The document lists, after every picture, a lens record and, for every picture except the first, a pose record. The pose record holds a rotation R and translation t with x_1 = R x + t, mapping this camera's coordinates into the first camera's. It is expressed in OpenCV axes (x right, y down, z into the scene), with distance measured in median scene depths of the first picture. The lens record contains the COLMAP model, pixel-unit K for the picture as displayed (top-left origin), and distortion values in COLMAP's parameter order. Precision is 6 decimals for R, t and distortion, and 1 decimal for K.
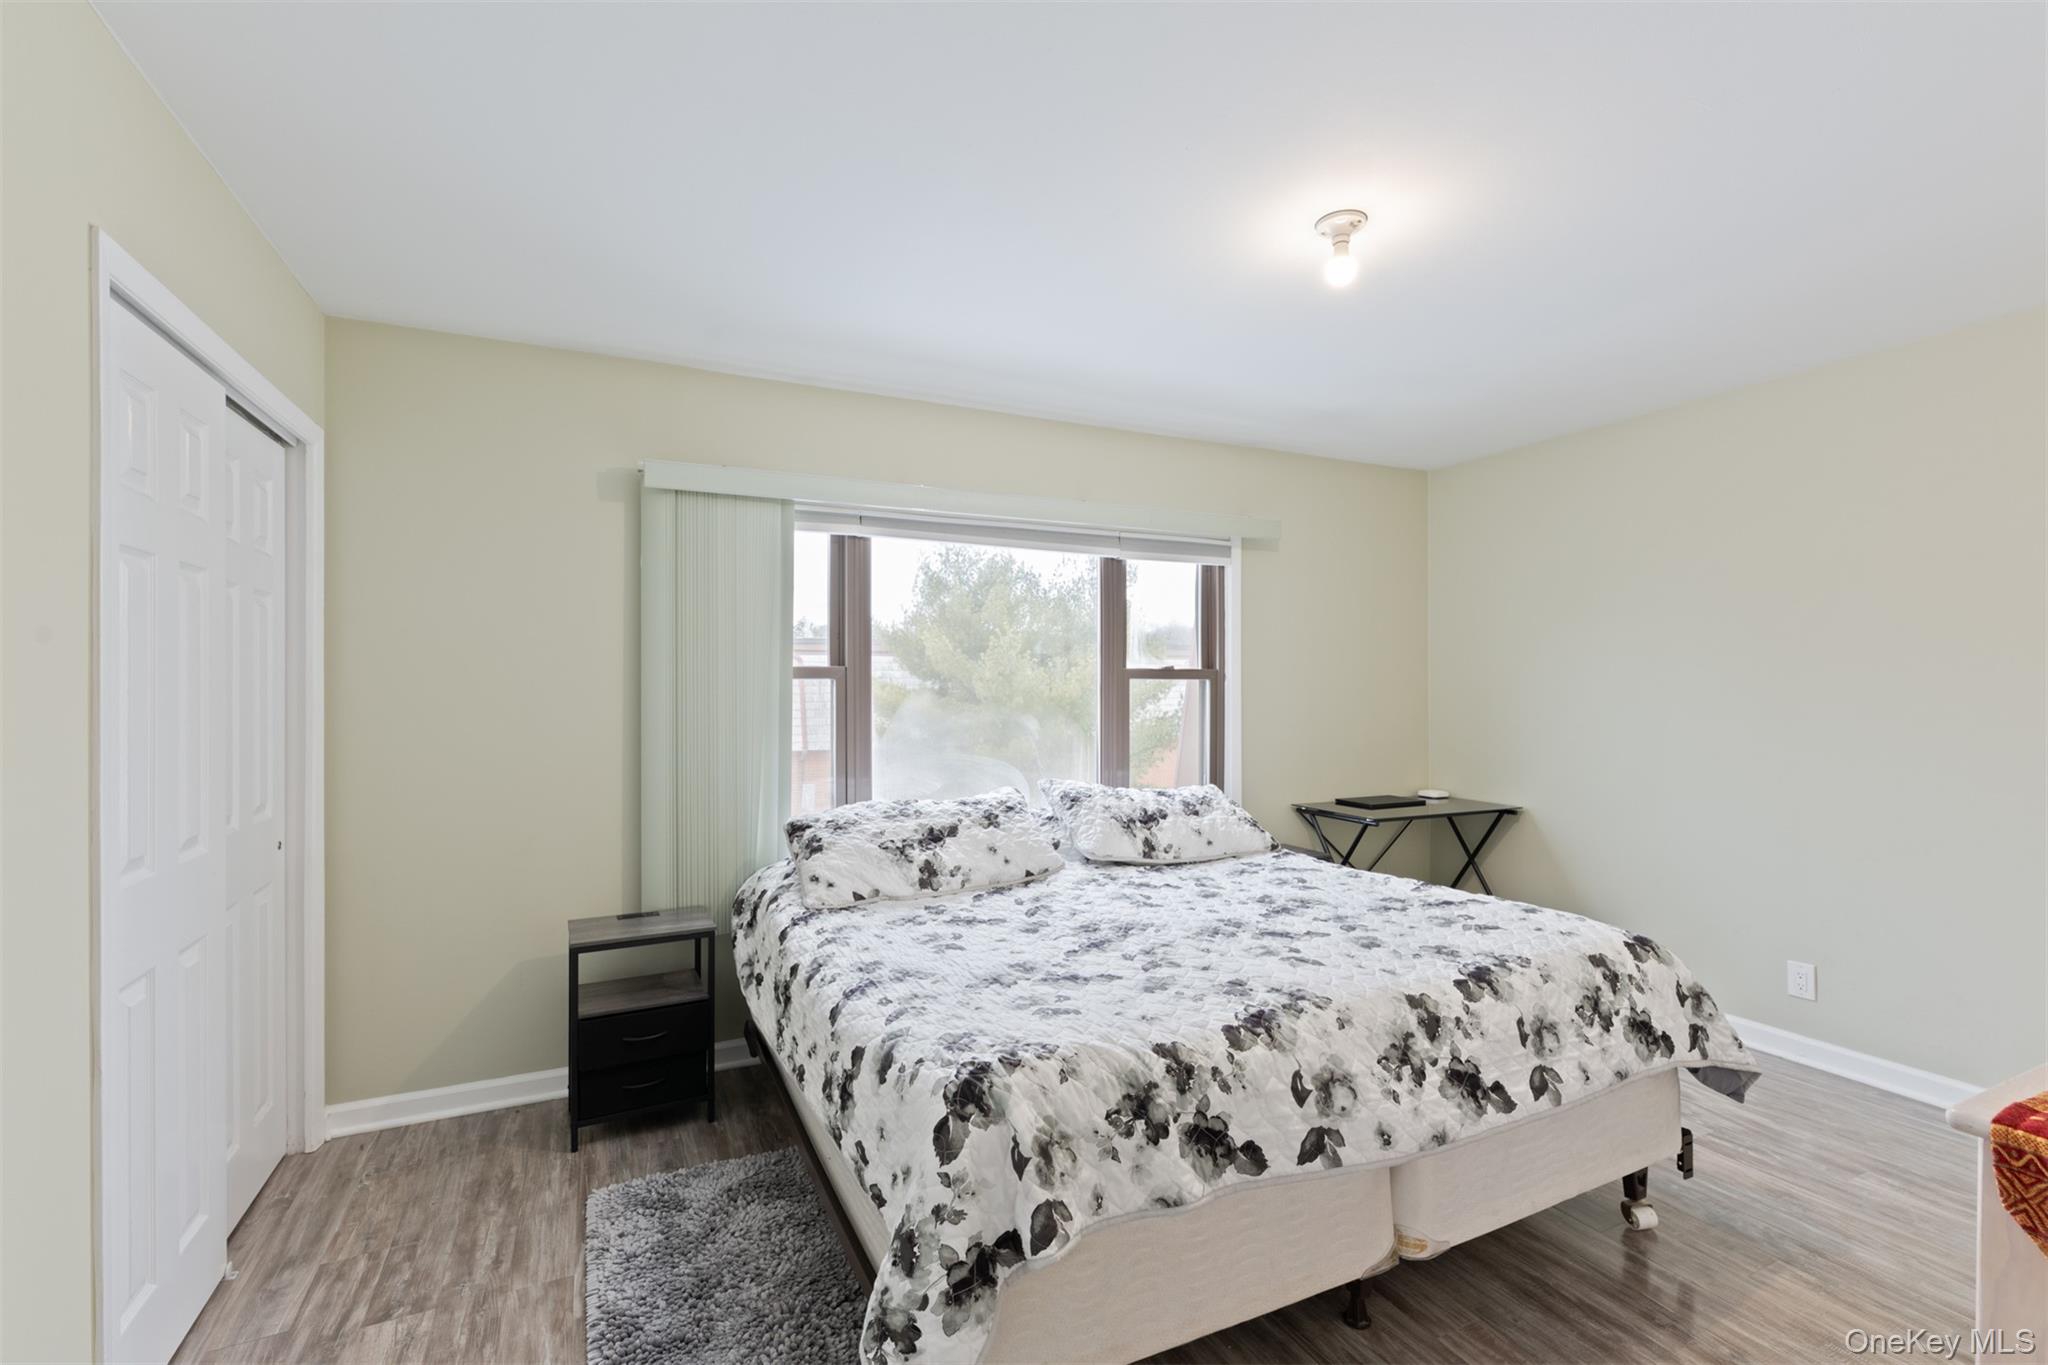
lens RADIAL K [[917.0, 0, 1024.8], [0, 917.0, 691.3], [0, 0, 1]] dist [0.002471, 0.000596]
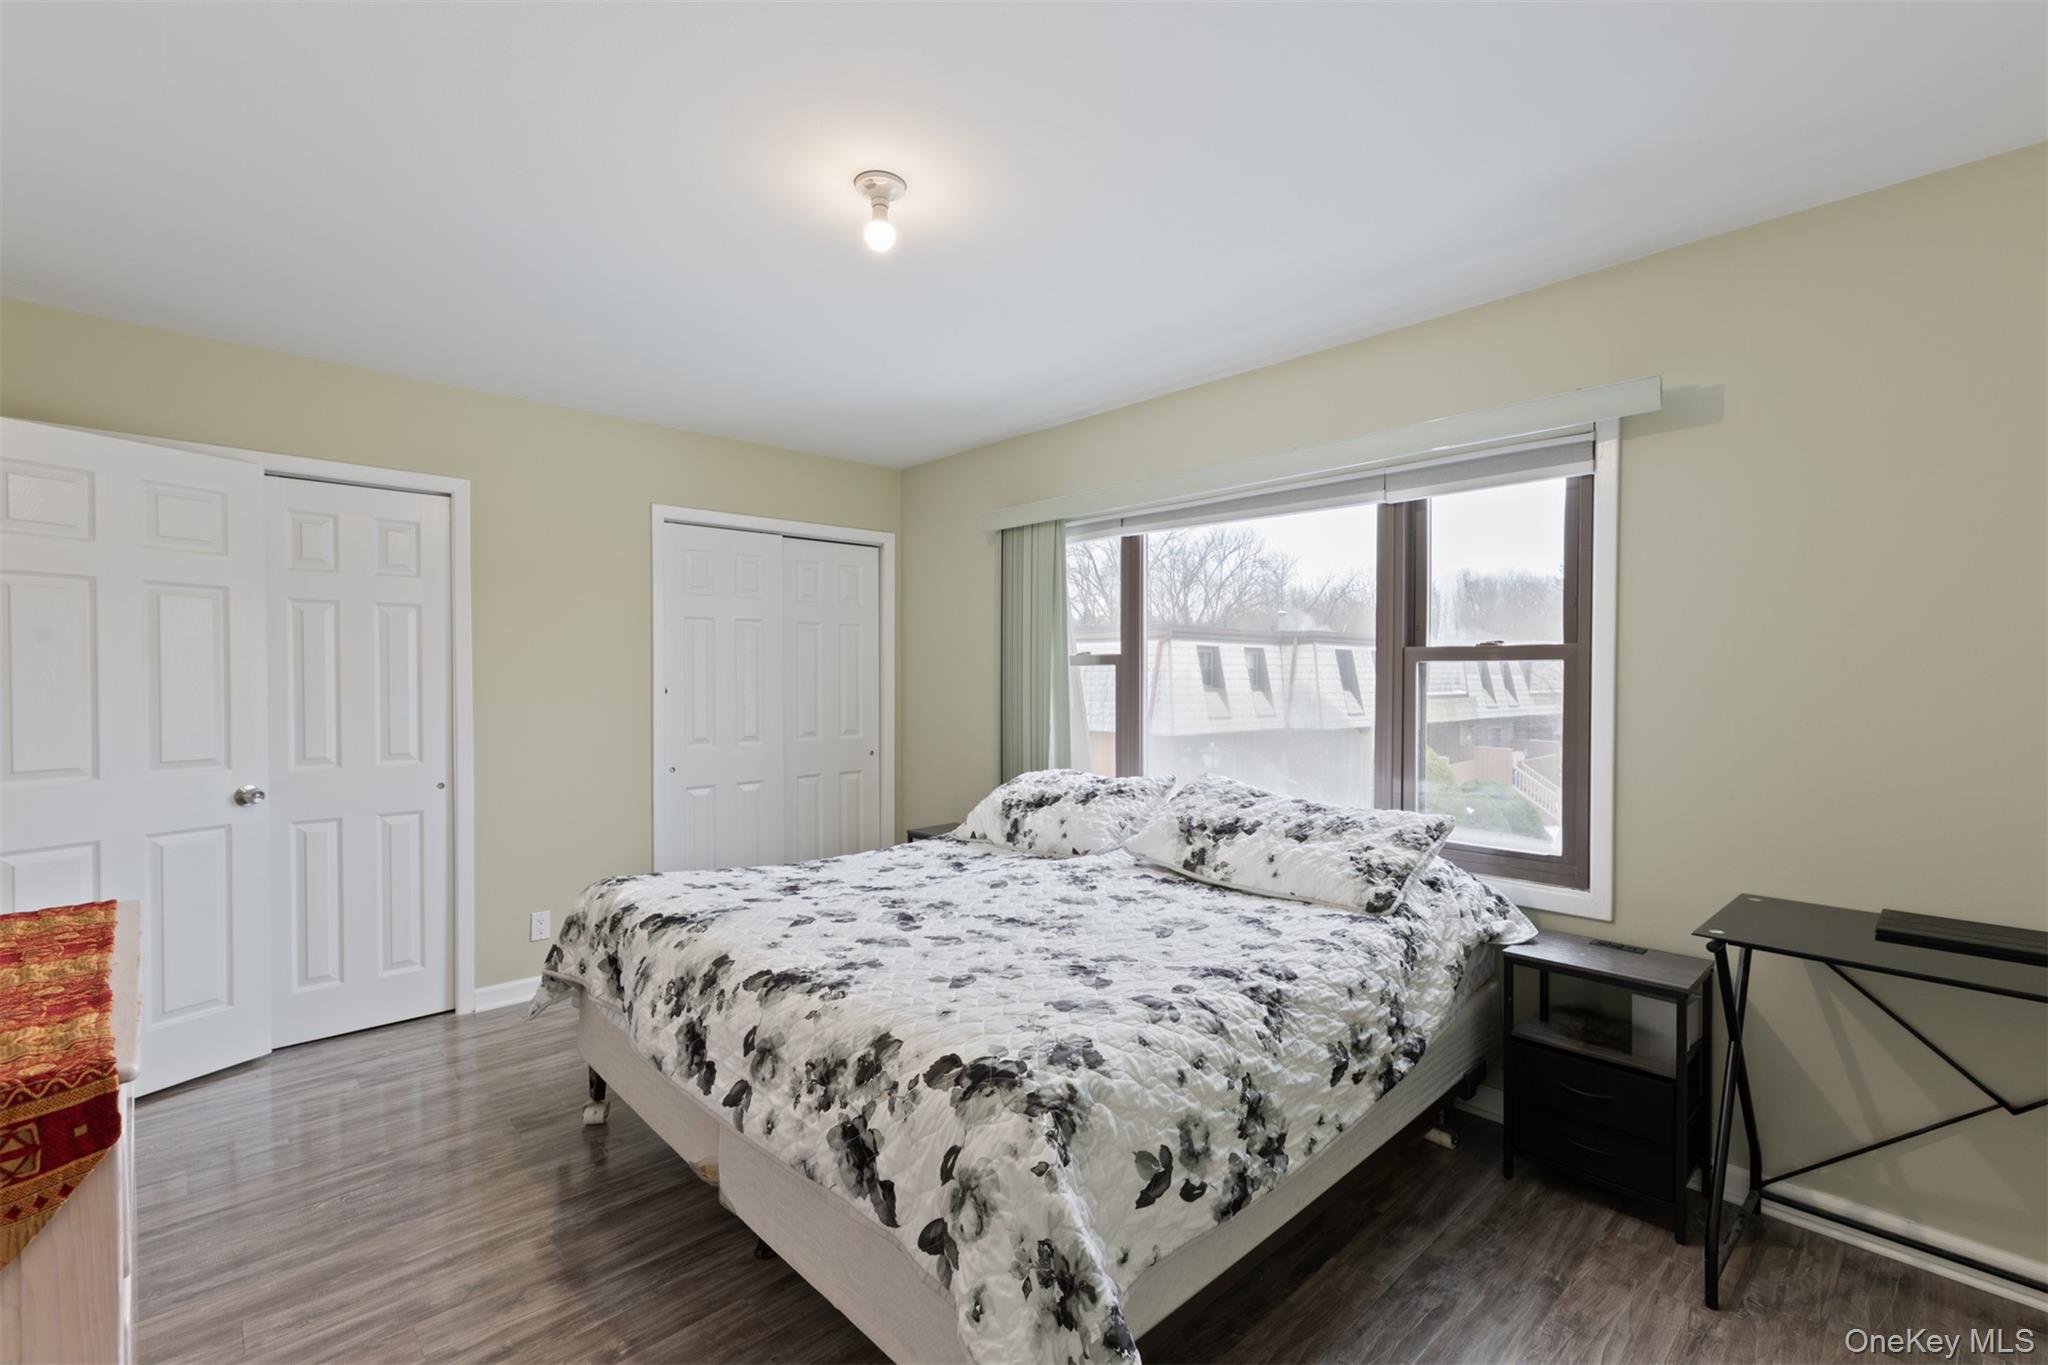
lens RADIAL K [[917.0, 0, 1024.8], [0, 917.0, 691.3], [0, 0, 1]] dist [0.002471, 0.000596]
pose [[0.292033, 0.020996, -0.956178, 0.890252], [-0.006017, 0.999780, 0.020116, -0.002402], [0.956389, -0.000121, 0.292095, 0.586893]]
